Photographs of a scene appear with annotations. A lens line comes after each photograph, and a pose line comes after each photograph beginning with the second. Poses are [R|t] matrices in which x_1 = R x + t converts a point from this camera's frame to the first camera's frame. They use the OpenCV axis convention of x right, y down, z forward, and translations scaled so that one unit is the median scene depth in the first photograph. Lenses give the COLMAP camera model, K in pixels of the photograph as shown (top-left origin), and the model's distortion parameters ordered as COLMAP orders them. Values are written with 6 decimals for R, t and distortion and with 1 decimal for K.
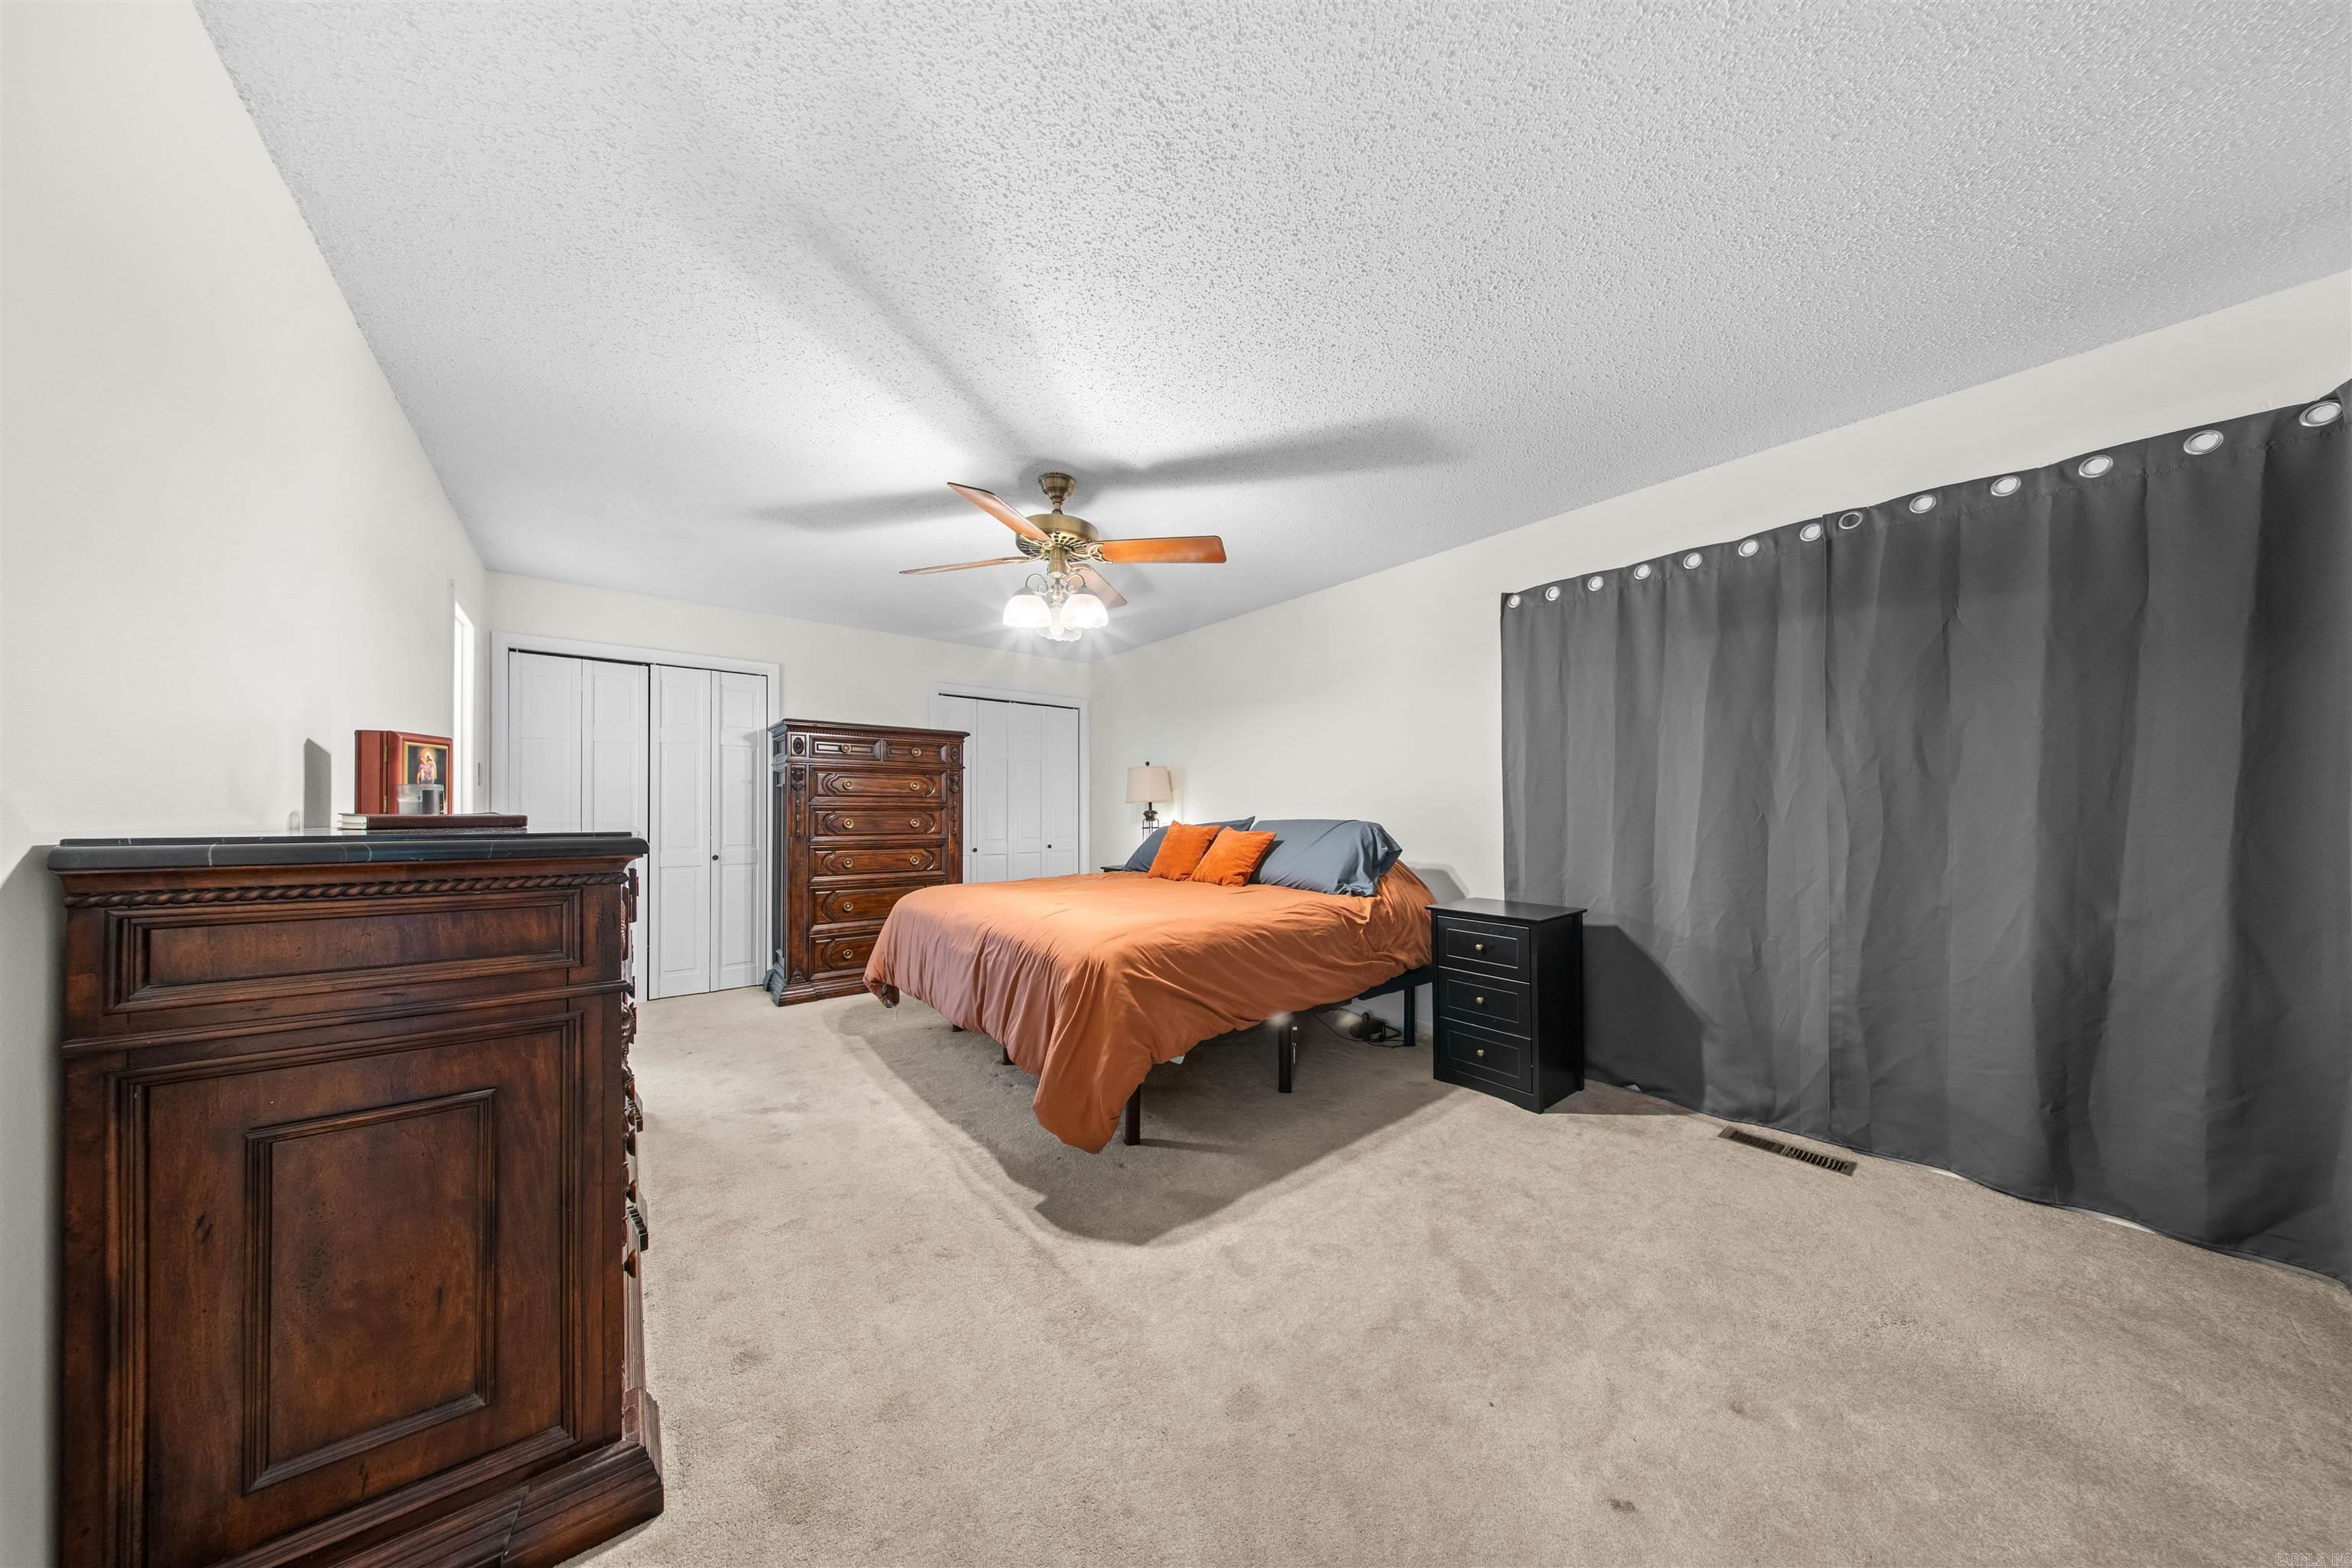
lens RADIAL K [[700.0, 0, 1172.4], [0, 700.0, 801.6], [0, 0, 1]] dist [0.001547, -0.001889]
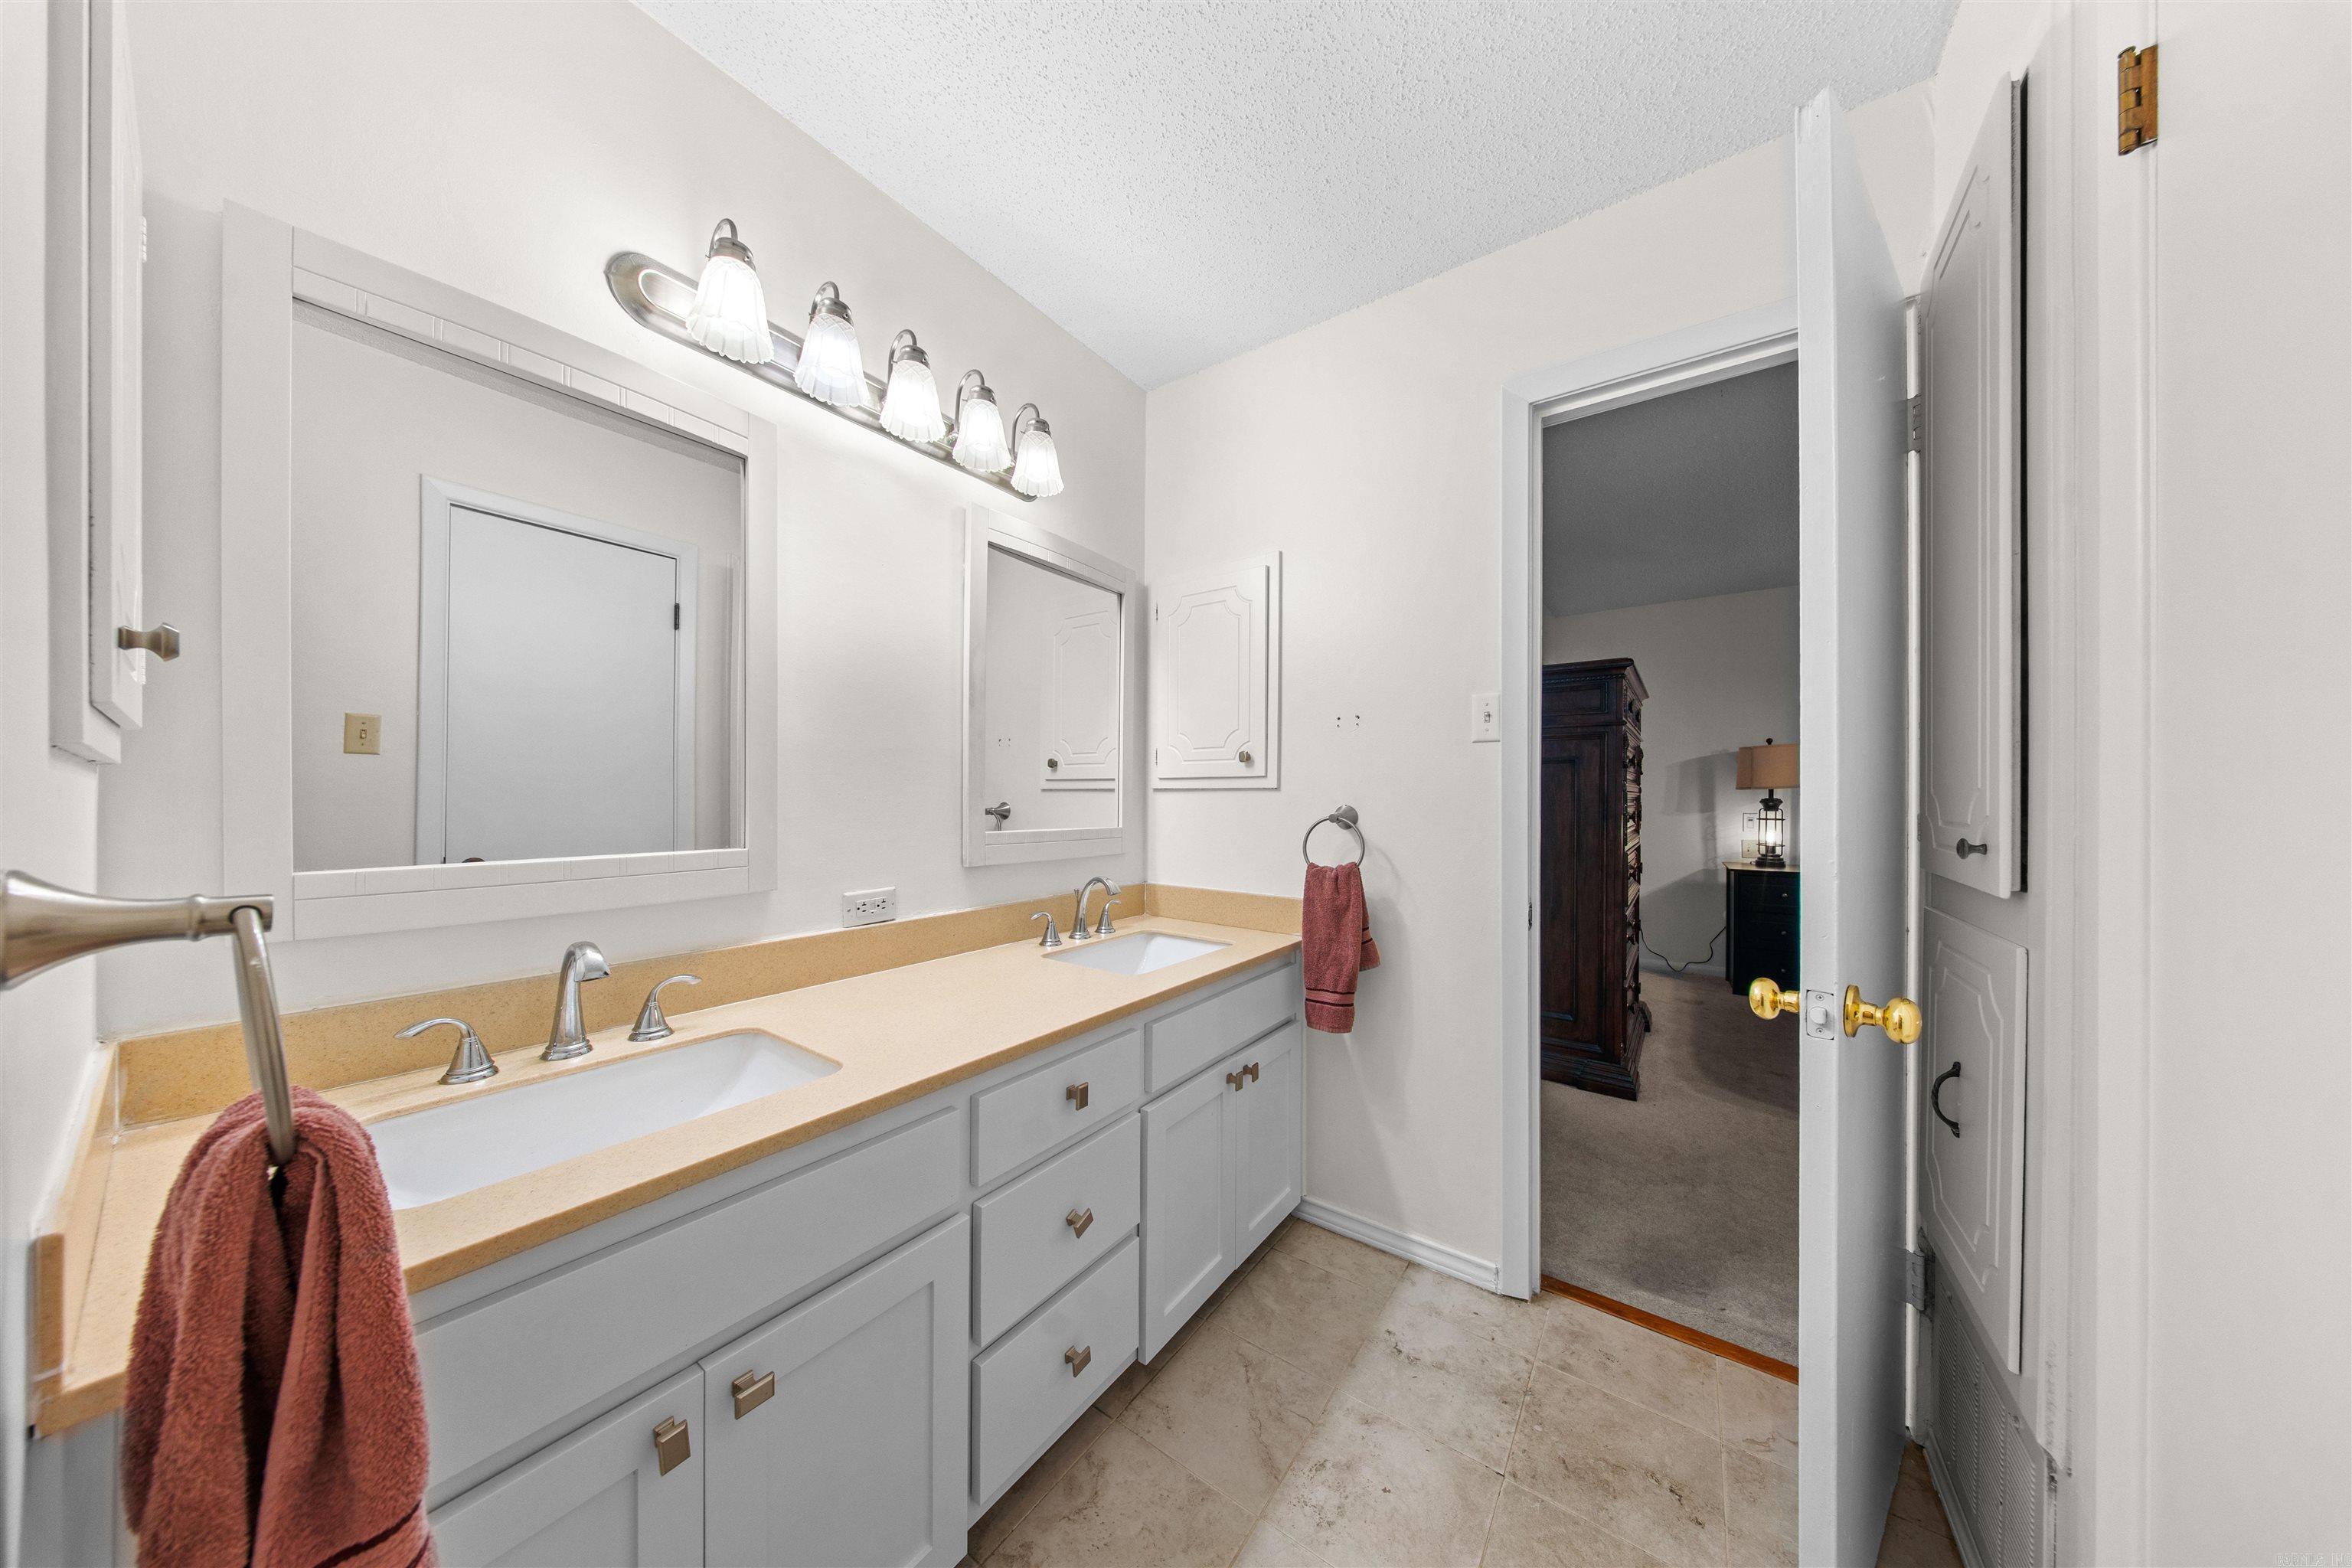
lens RADIAL K [[700.0, 0, 1172.4], [0, 700.0, 801.6], [0, 0, 1]] dist [0.001547, -0.001889]
pose [[0.959493, -0.000846, 0.281731, -1.845757], [-0.004409, 0.999828, 0.018016, 0.009056], [-0.281698, -0.018528, 0.959324, 0.802575]]
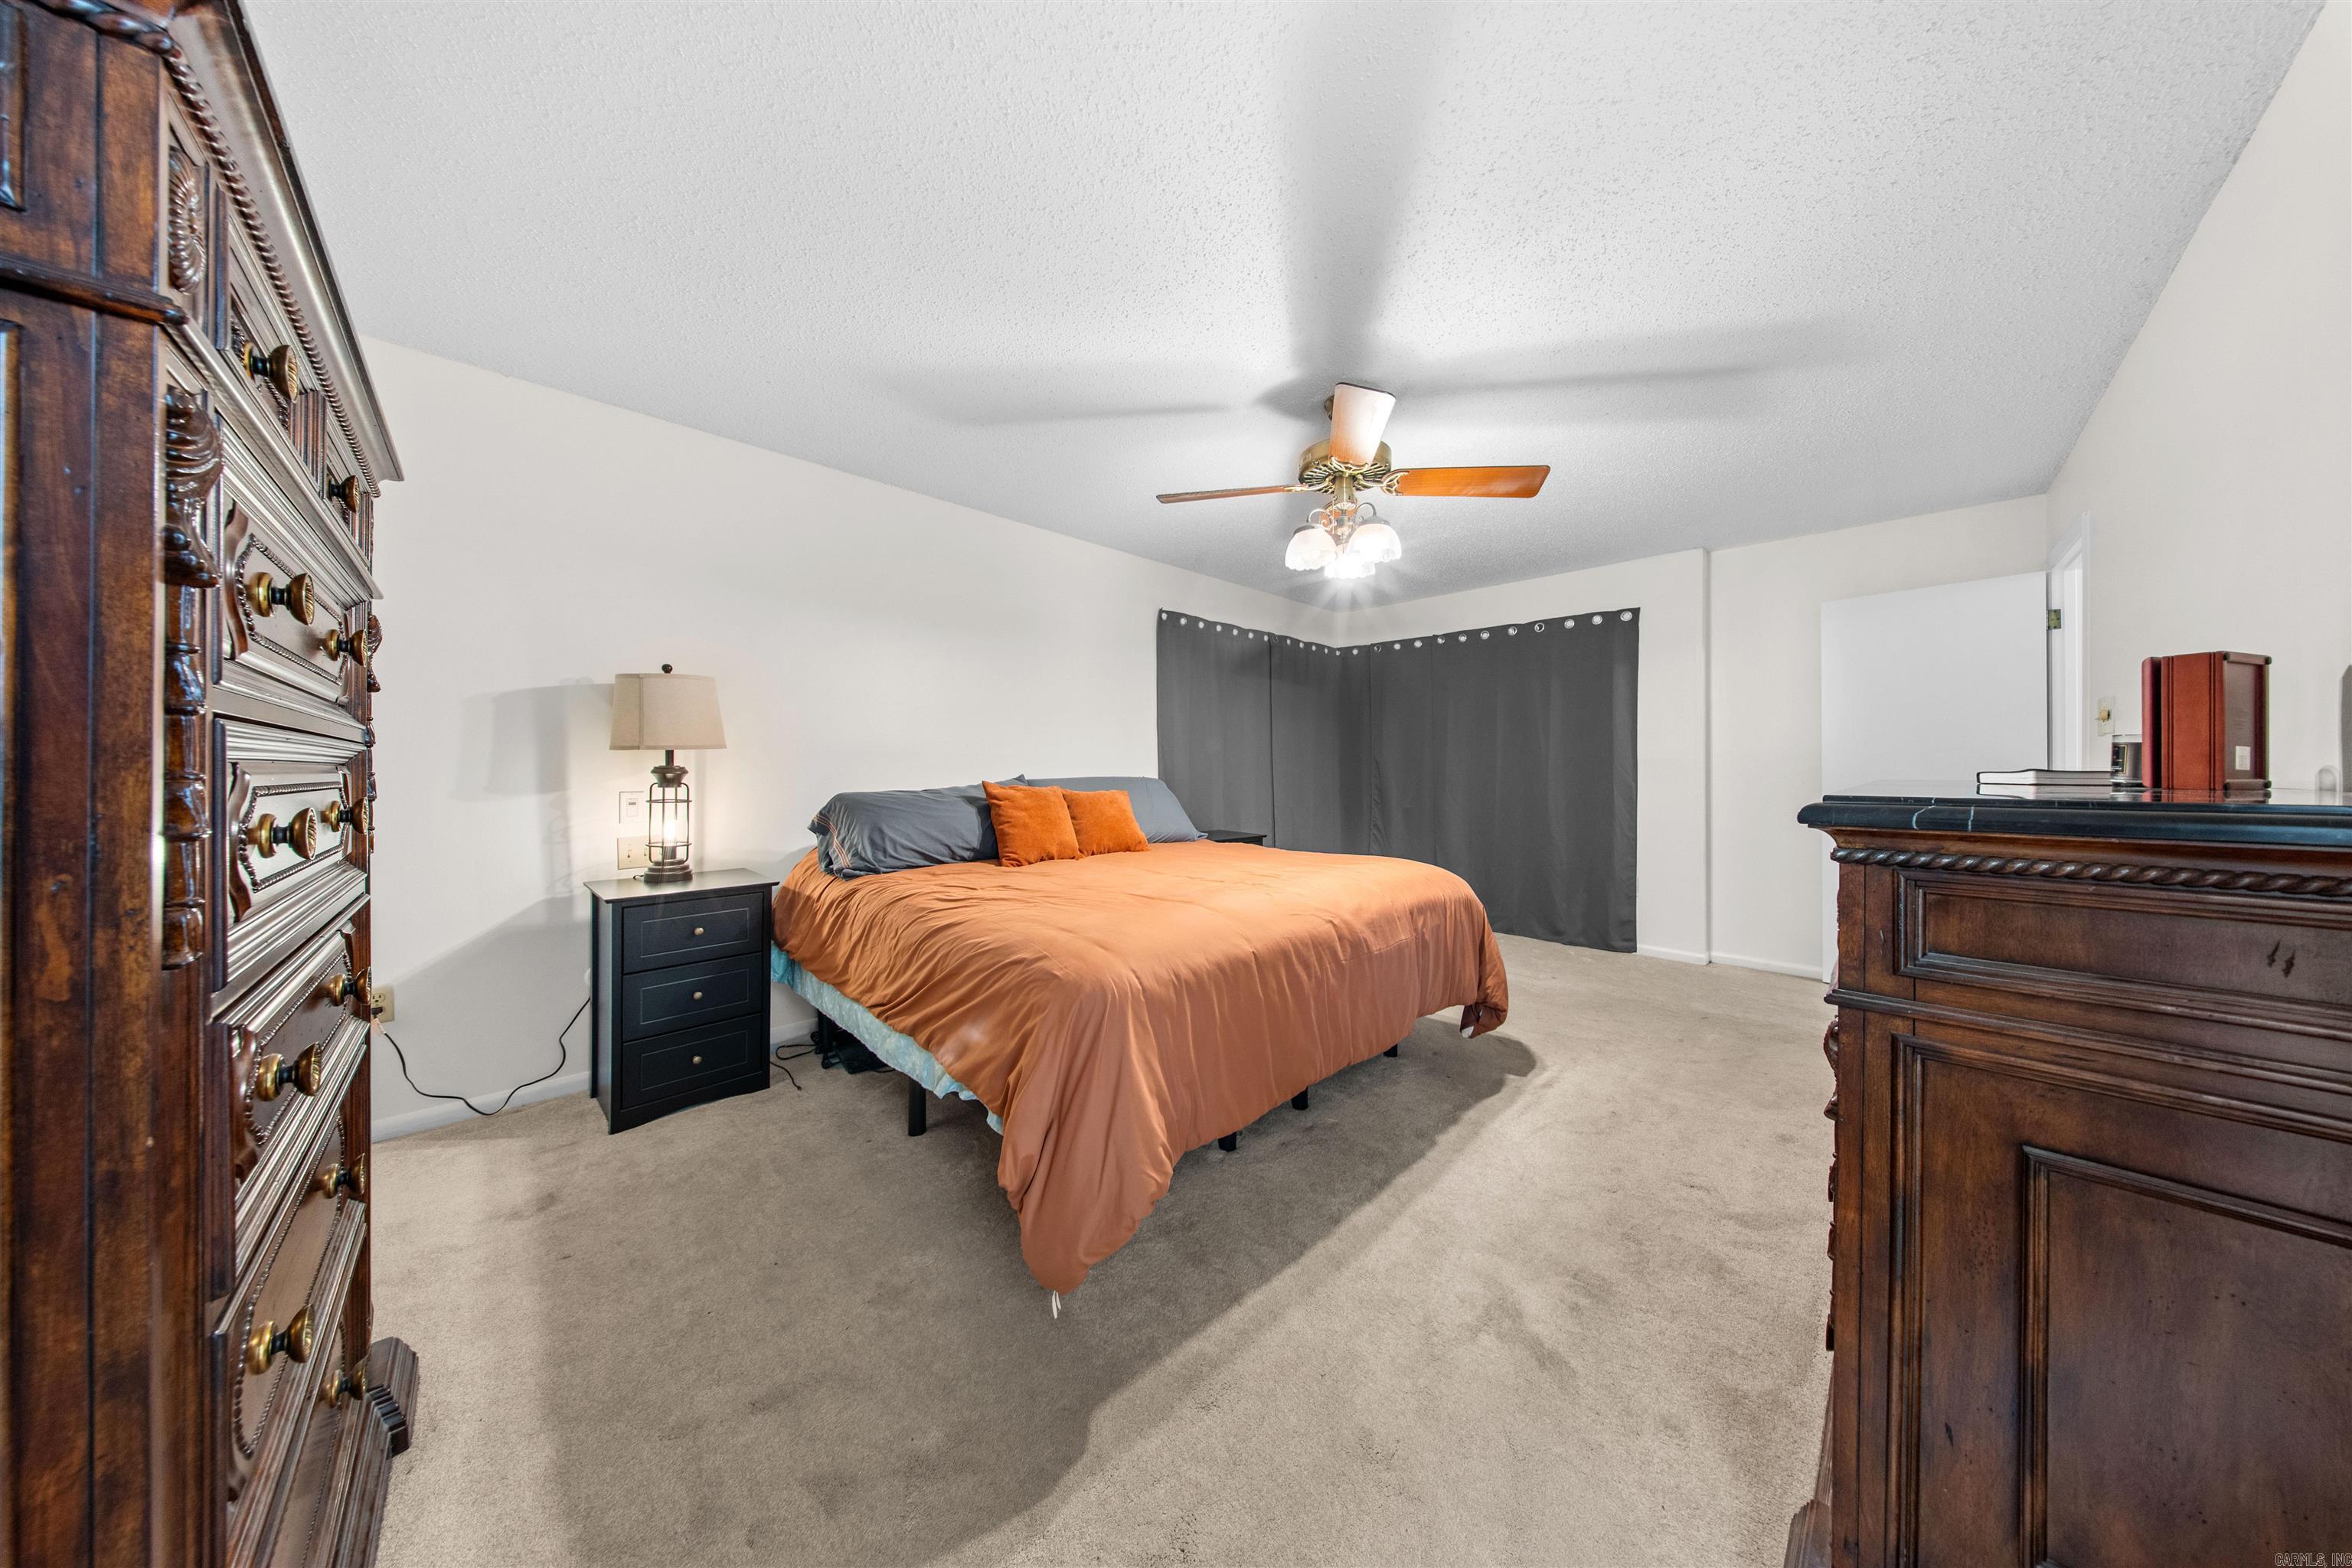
lens RADIAL K [[712.8, 0, 1180.1], [0, 712.8, 773.2], [0, 0, 1]] dist [0.006118, -0.002146]
pose [[-0.113106, -0.002087, 0.993581, -1.108525], [-0.014804, 0.999890, 0.000415, 0.023734], [-0.993473, -0.014662, -0.113124, 1.384430]]
